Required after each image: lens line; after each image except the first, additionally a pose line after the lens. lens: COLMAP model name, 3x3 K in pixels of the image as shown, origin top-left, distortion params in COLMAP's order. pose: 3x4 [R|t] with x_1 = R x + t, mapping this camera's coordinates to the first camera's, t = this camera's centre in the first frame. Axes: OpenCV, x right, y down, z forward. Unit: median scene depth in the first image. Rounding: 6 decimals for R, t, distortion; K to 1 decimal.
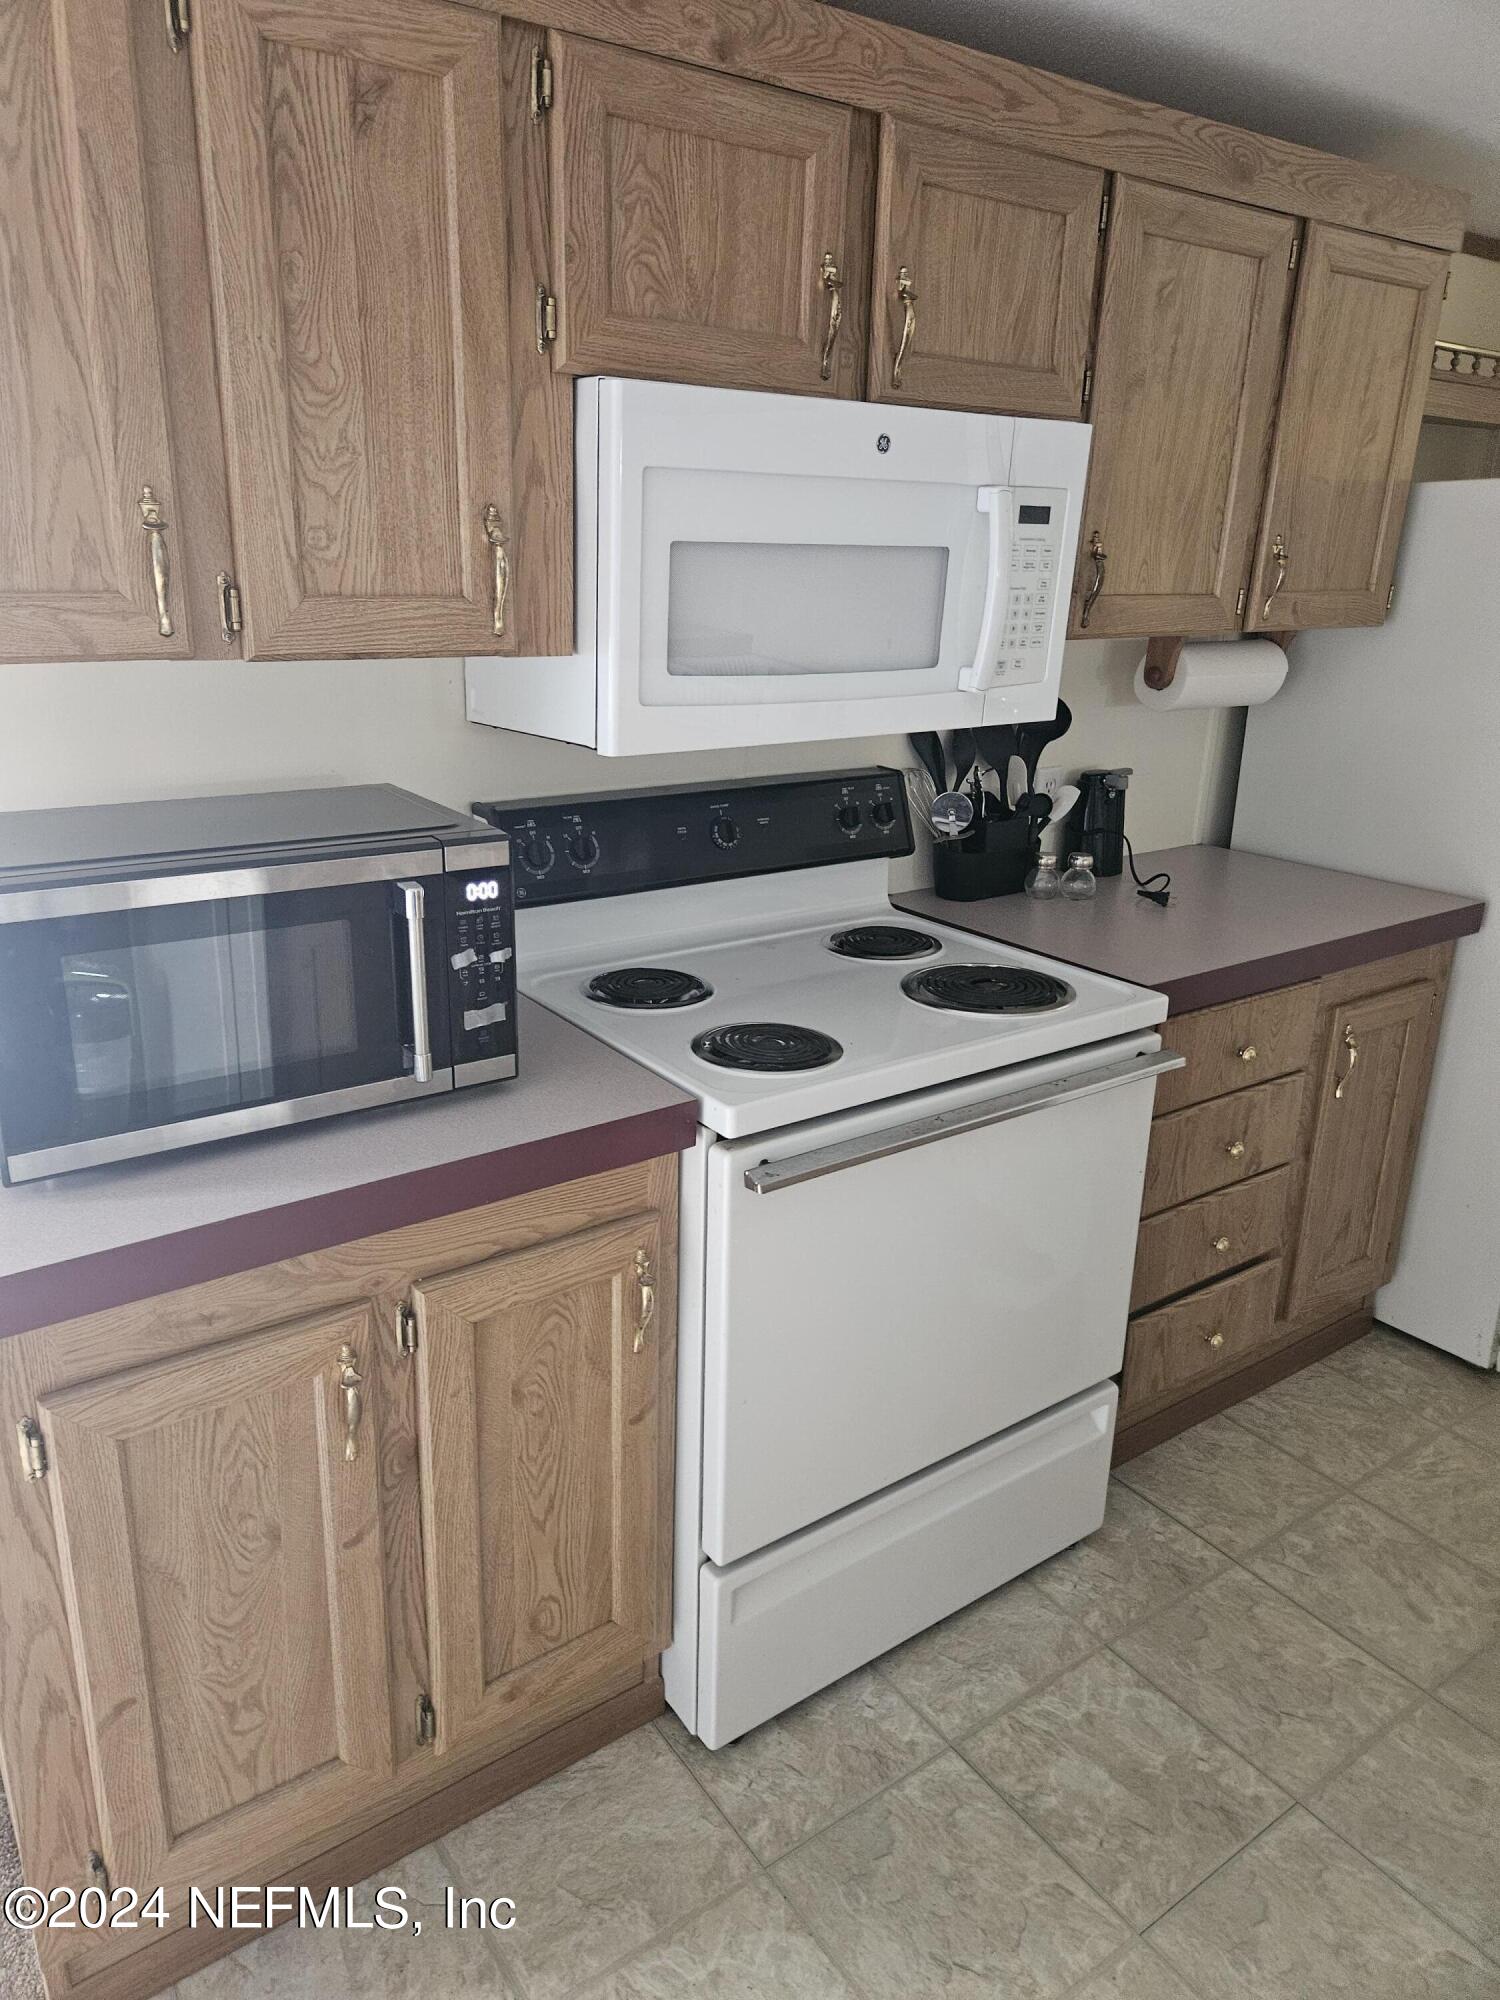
lens RADIAL K [[1334.5, 0, 755.8], [0, 1334.5, 1002.0], [0, 0, 1]] dist [0.064159, -0.058168]
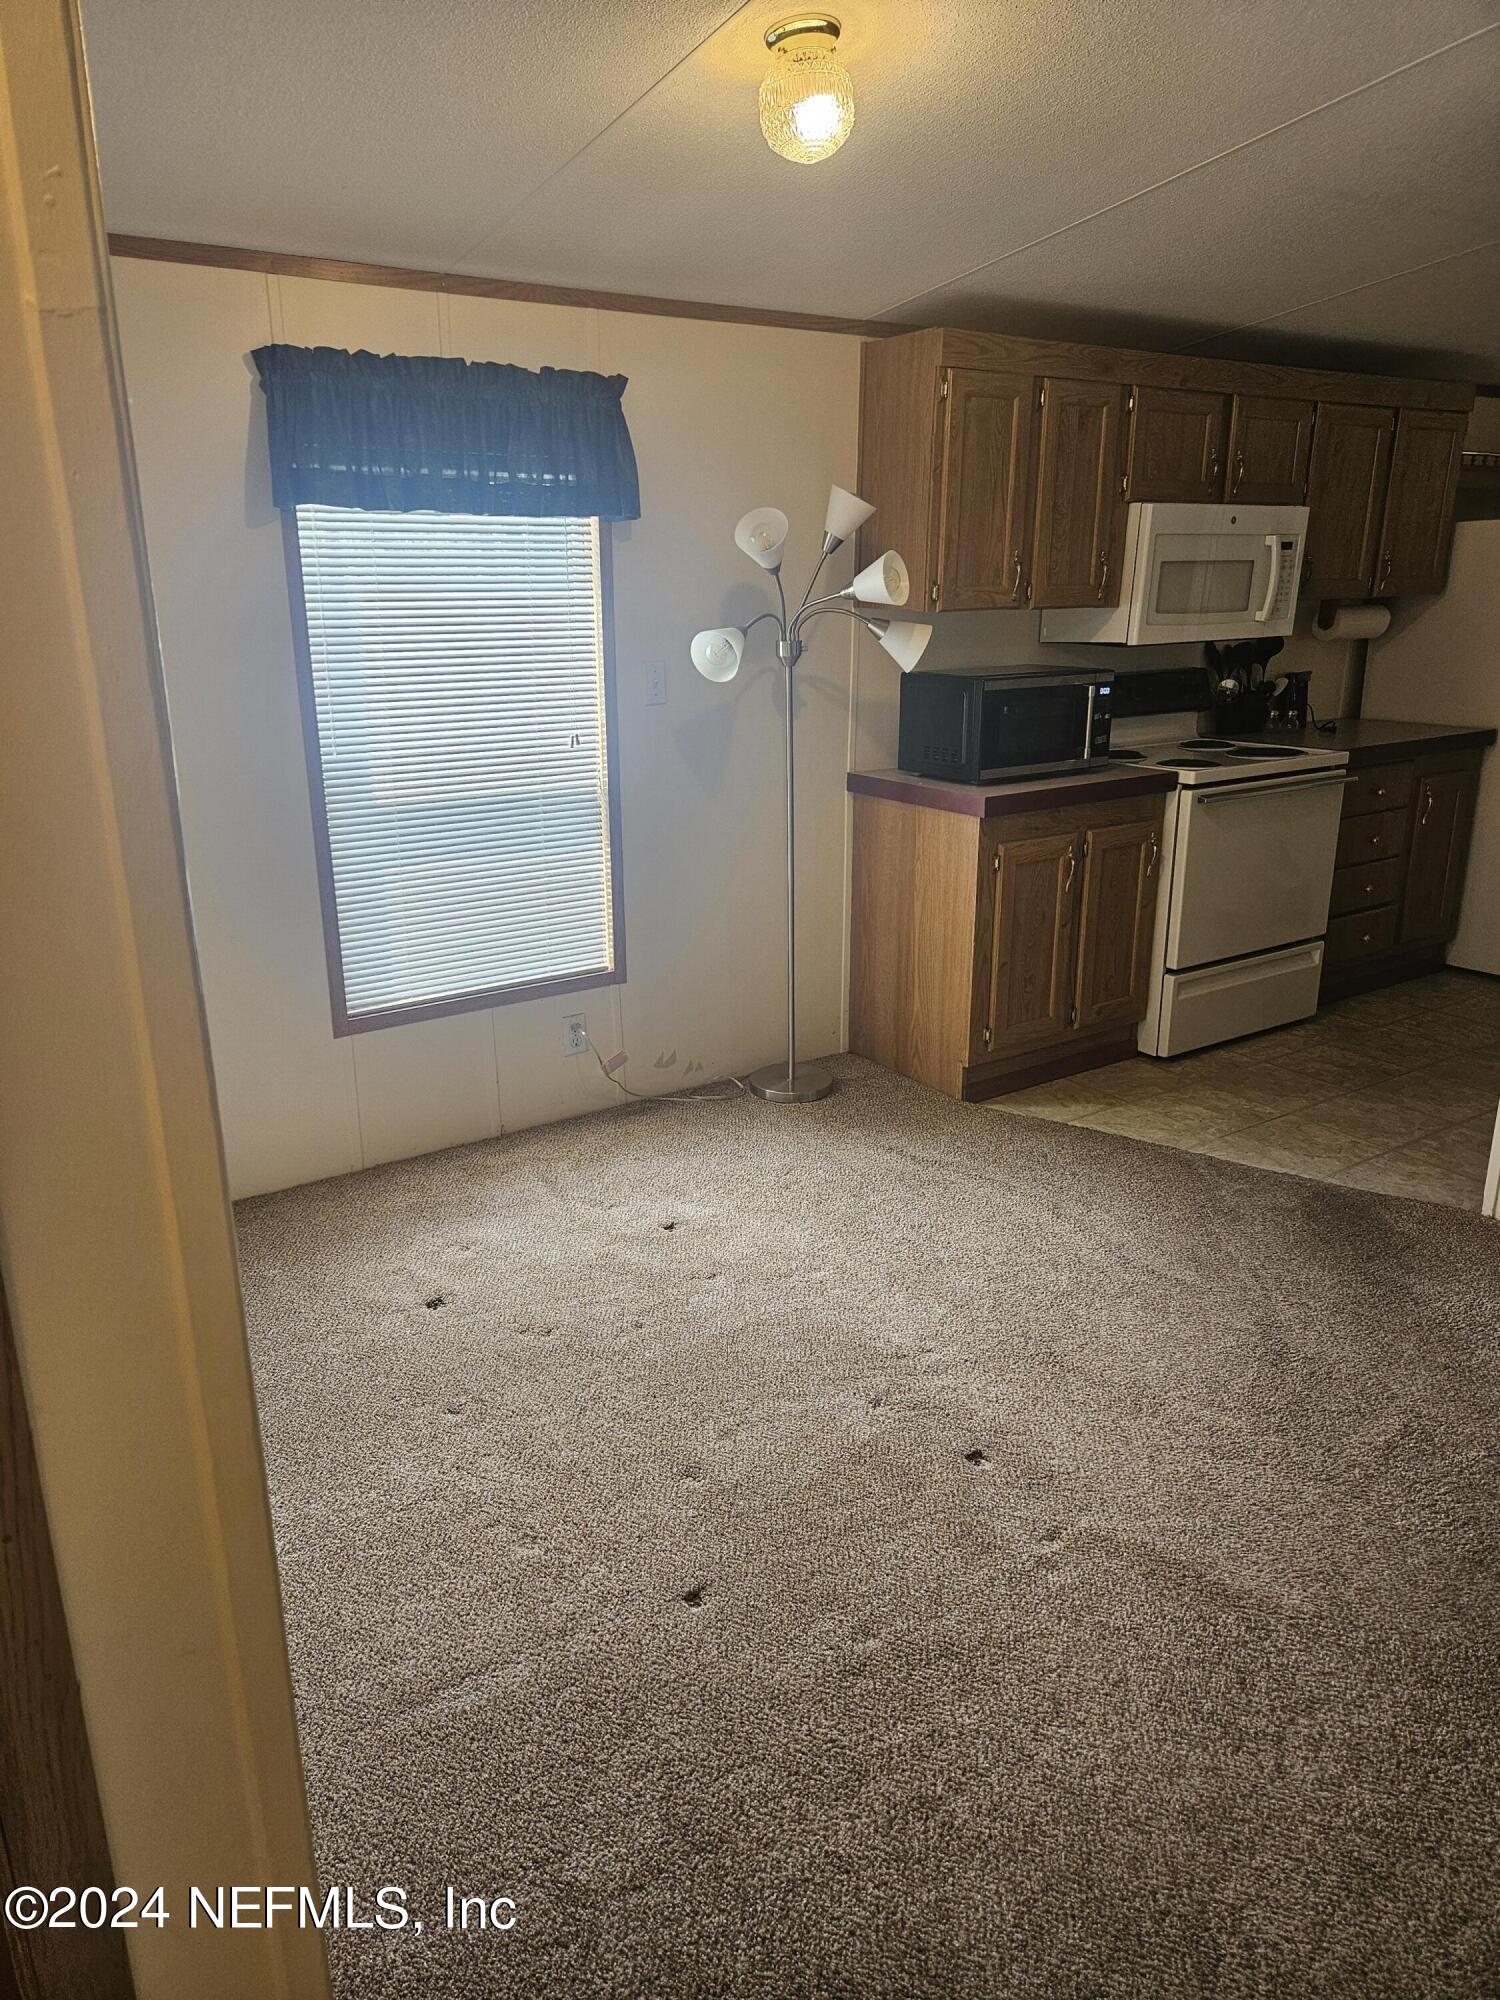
lens RADIAL K [[1334.5, 0, 755.8], [0, 1334.5, 1002.0], [0, 0, 1]] dist [0.064159, -0.058168]
pose [[0.998924, -0.019787, -0.041950, -0.607023], [0.018874, 0.999579, -0.022045, 0.448400], [0.042369, 0.021229, 0.998876, -1.317994]]
